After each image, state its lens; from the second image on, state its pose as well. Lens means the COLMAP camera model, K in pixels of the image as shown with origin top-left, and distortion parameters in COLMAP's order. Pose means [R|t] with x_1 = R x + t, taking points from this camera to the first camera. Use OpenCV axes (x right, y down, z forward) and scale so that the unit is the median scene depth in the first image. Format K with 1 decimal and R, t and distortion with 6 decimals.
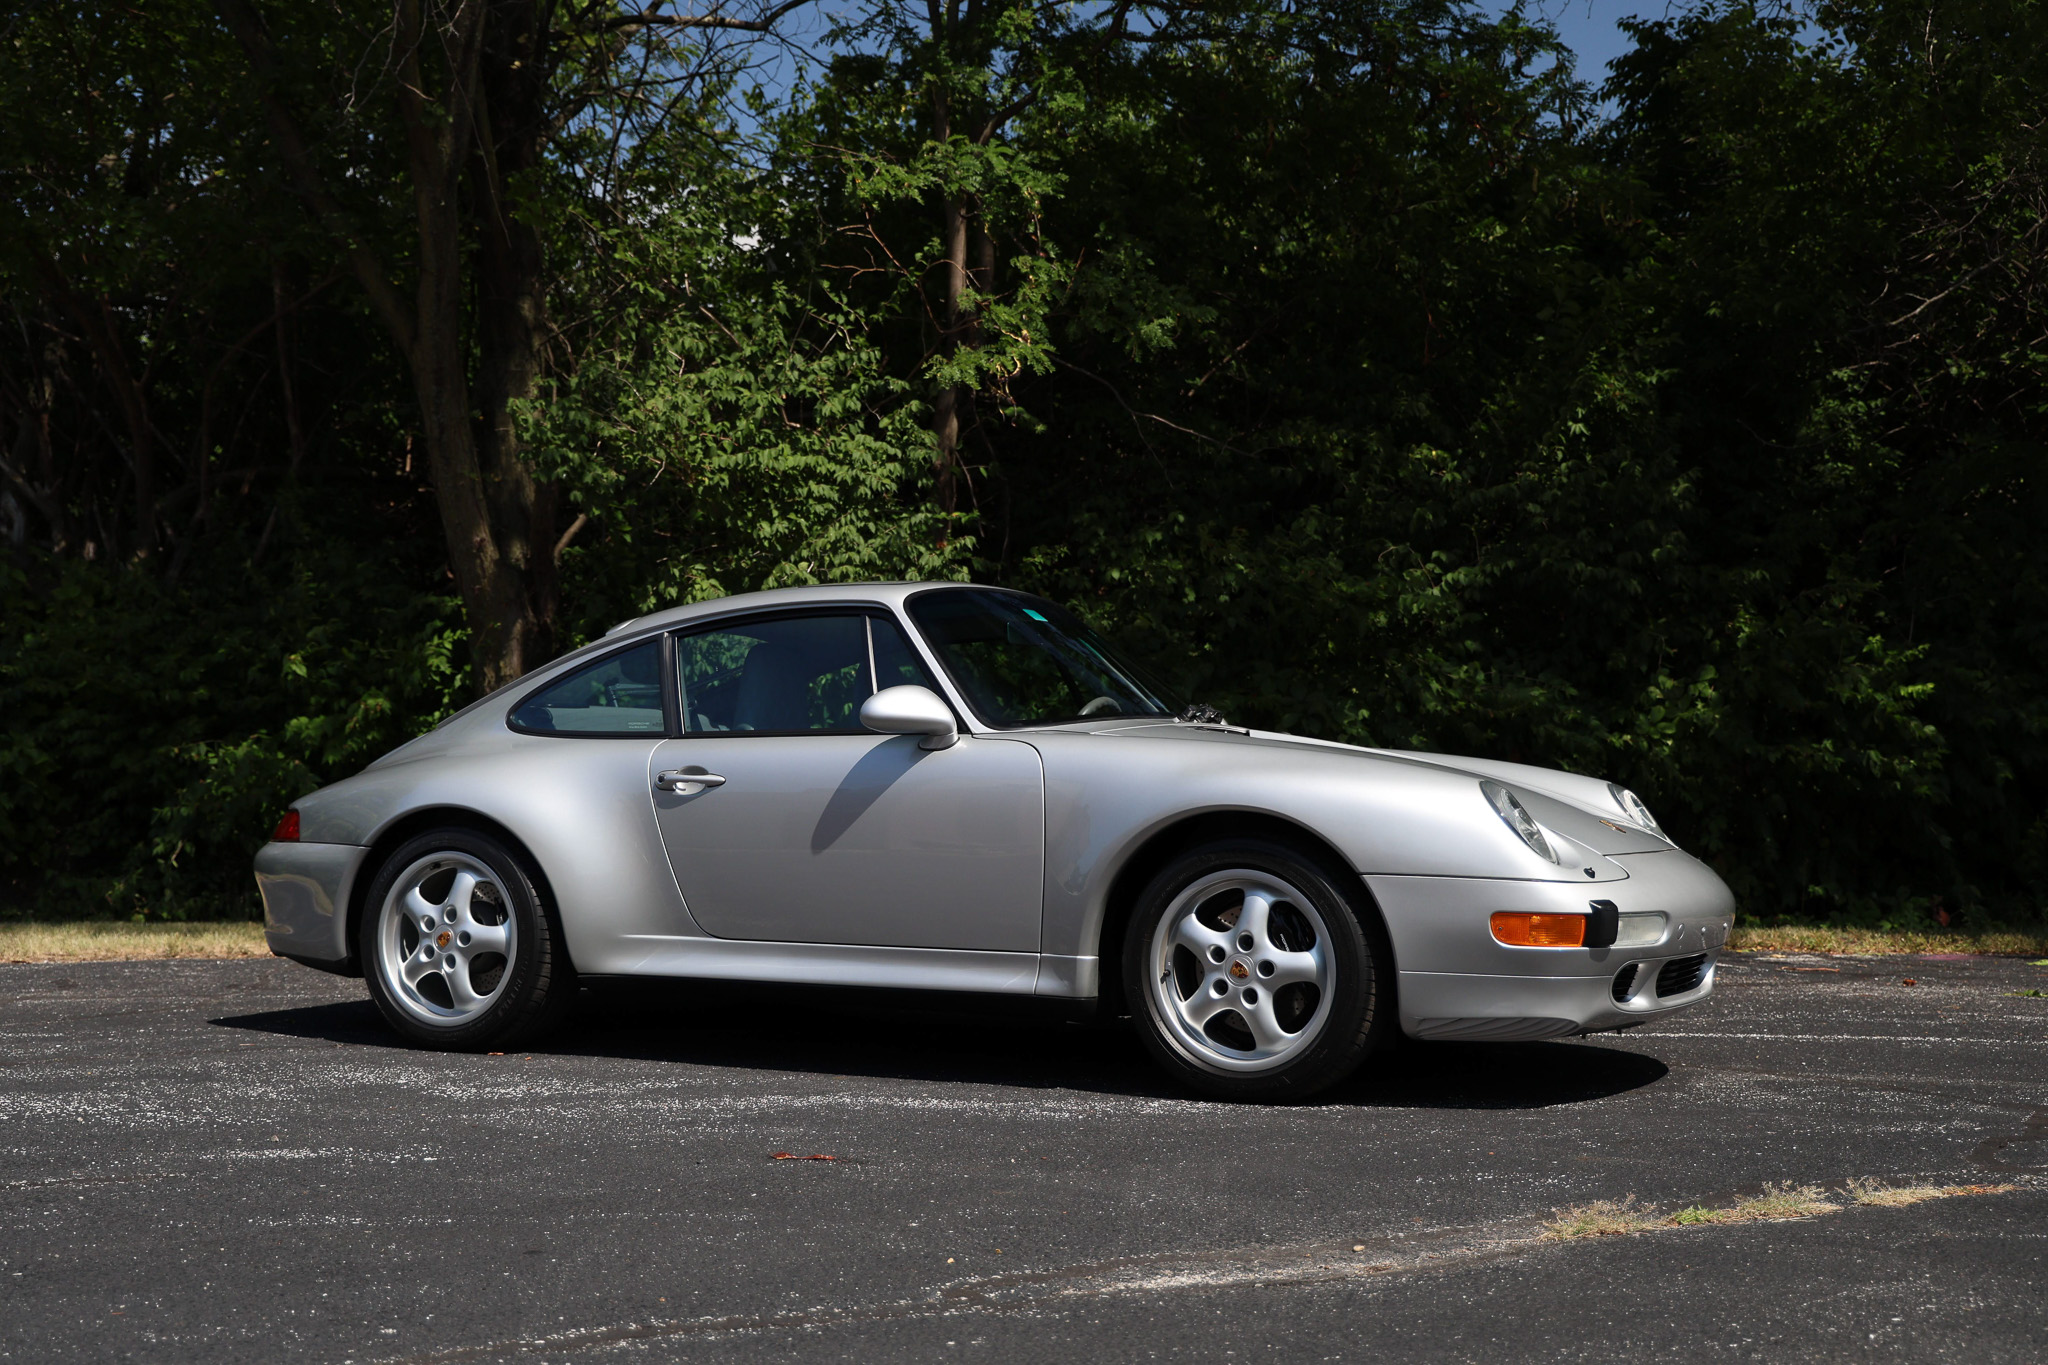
lens RADIAL K [[2545.8, 0, 1036.6], [0, 2545.8, 675.2], [0, 0, 1]] dist [0.040779, 0.000000]
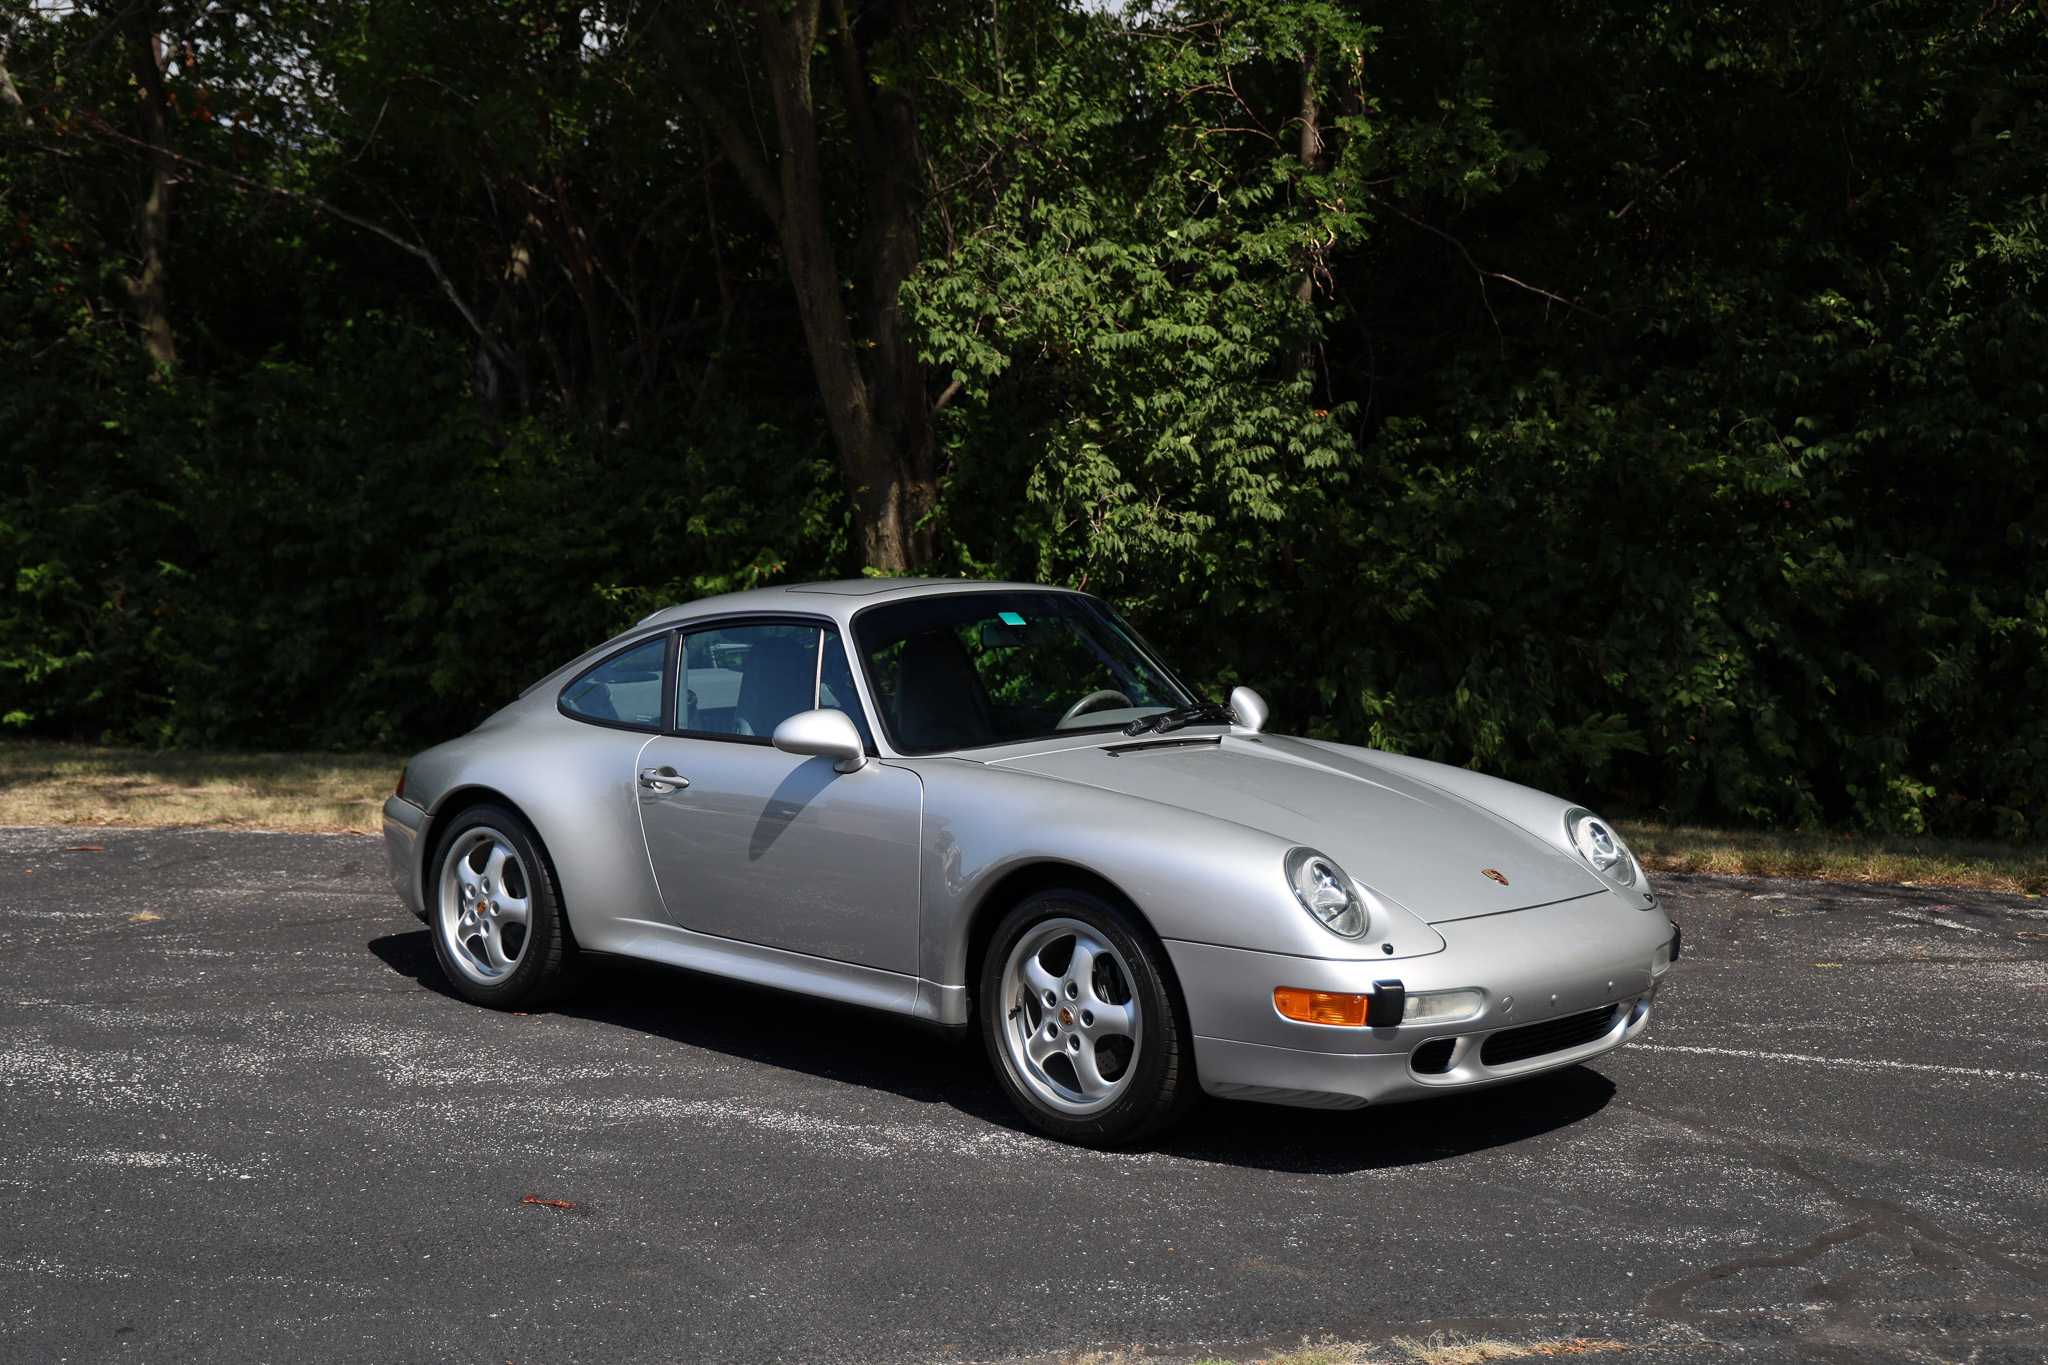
lens RADIAL K [[2564.9, 0, 1015.5], [0, 2564.9, 691.1], [0, 0, 1]] dist [0.027001, 0.000000]
pose [[0.954623, 0.027628, -0.296532, 0.338932], [0.007434, 0.993167, 0.116469, -0.125948], [0.297723, -0.113388, 0.947894, 0.027920]]
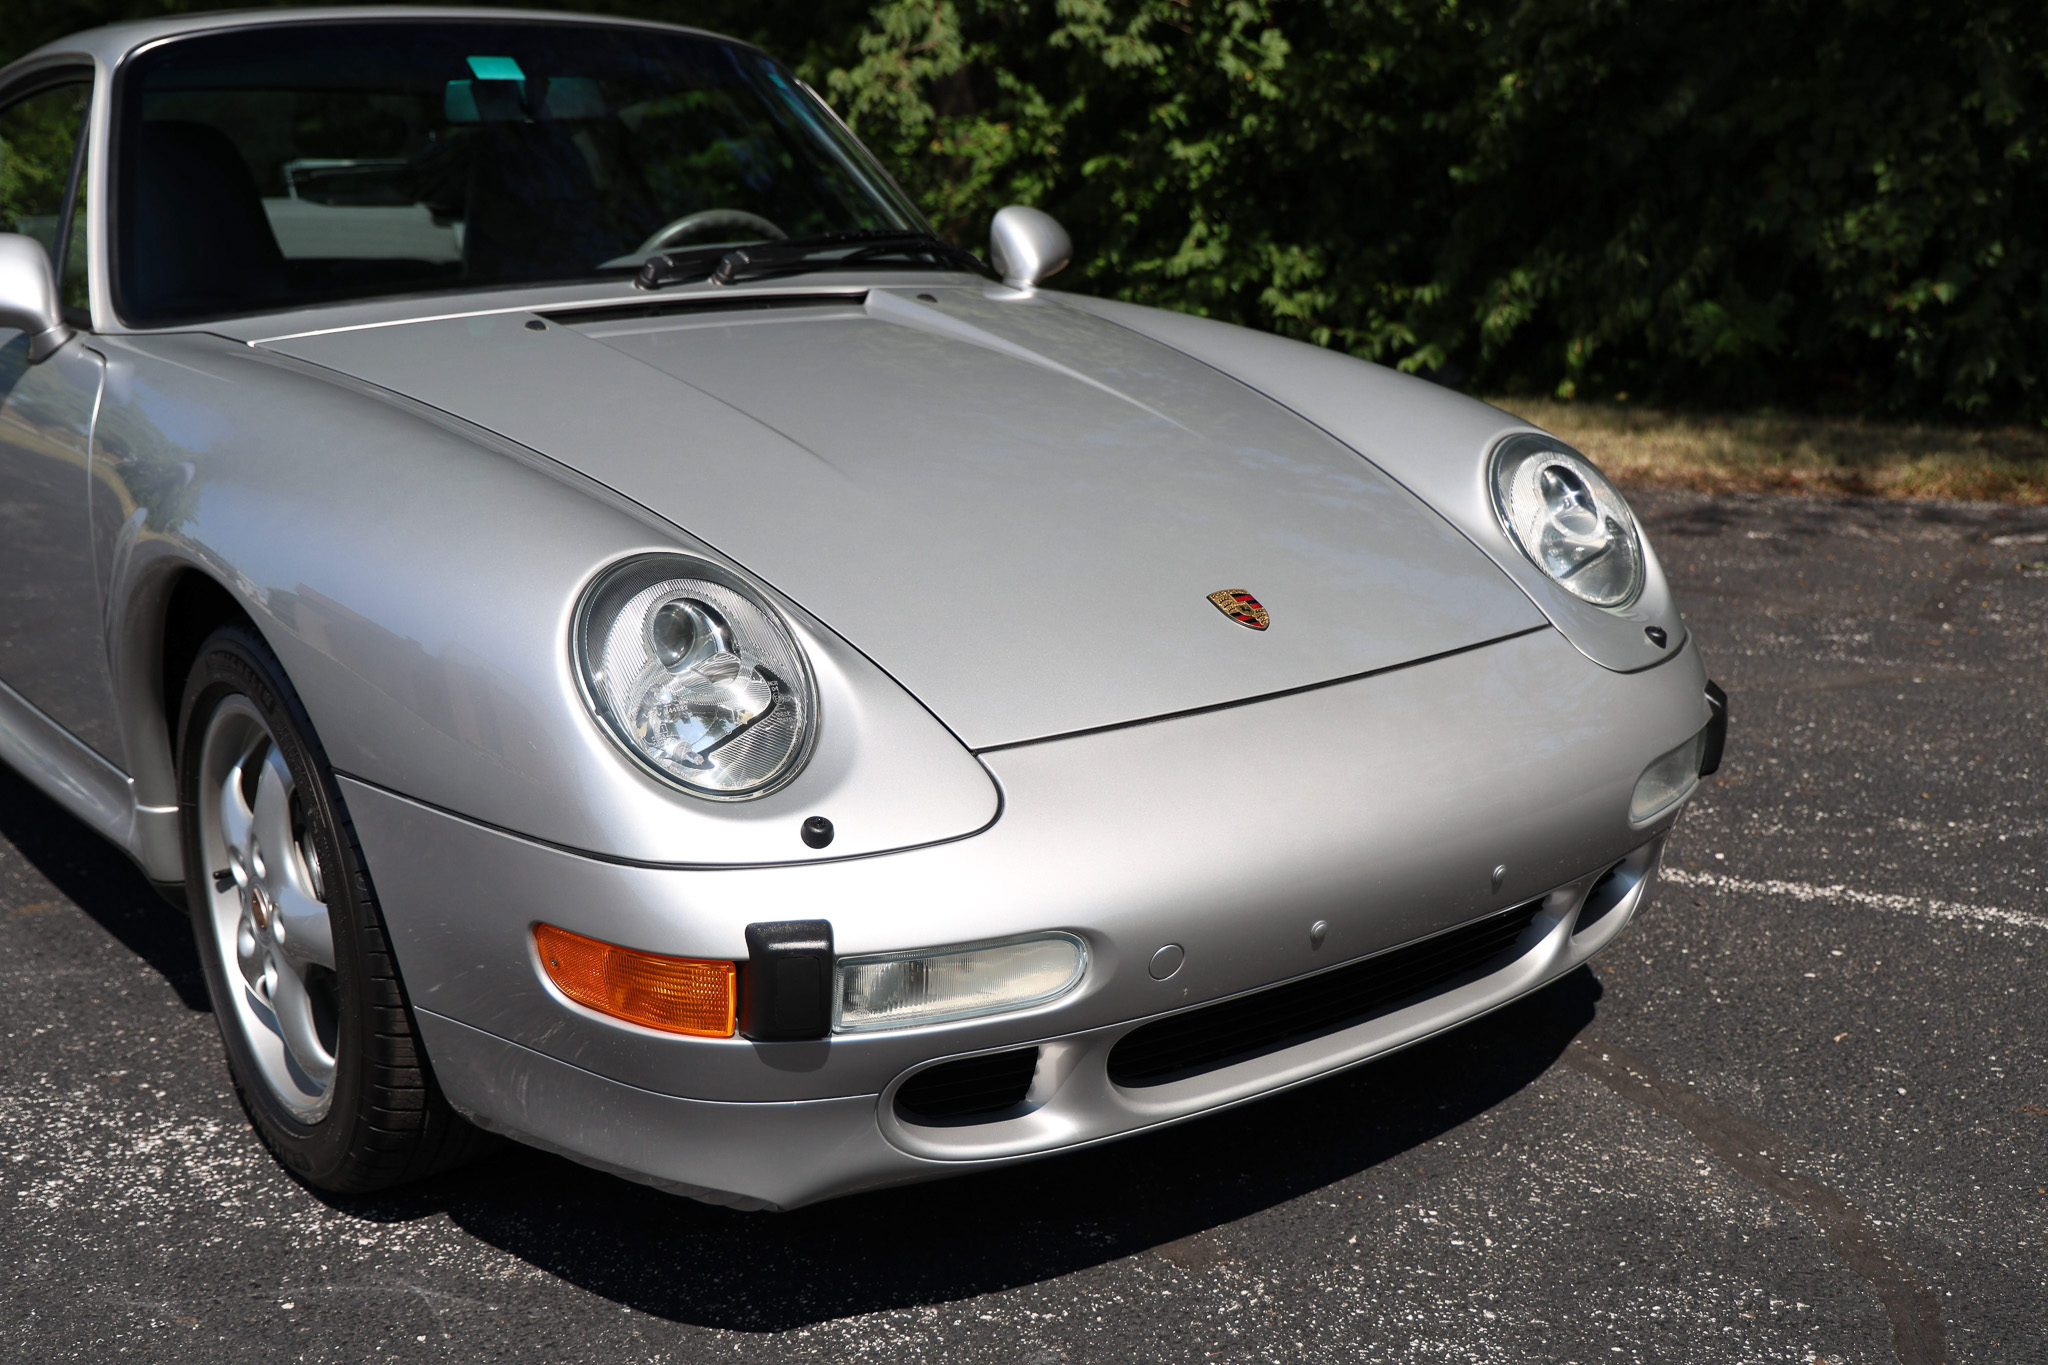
lens RADIAL K [[2226.5, 0, 1022.3], [0, 2226.5, 676.8], [0, 0, 1]] dist [0.049706, 0.000000]
pose [[0.898306, 0.095036, -0.428970, 0.349424], [0.034175, 0.958256, 0.283863, -0.032990], [0.438040, -0.269656, 0.857558, 0.676551]]
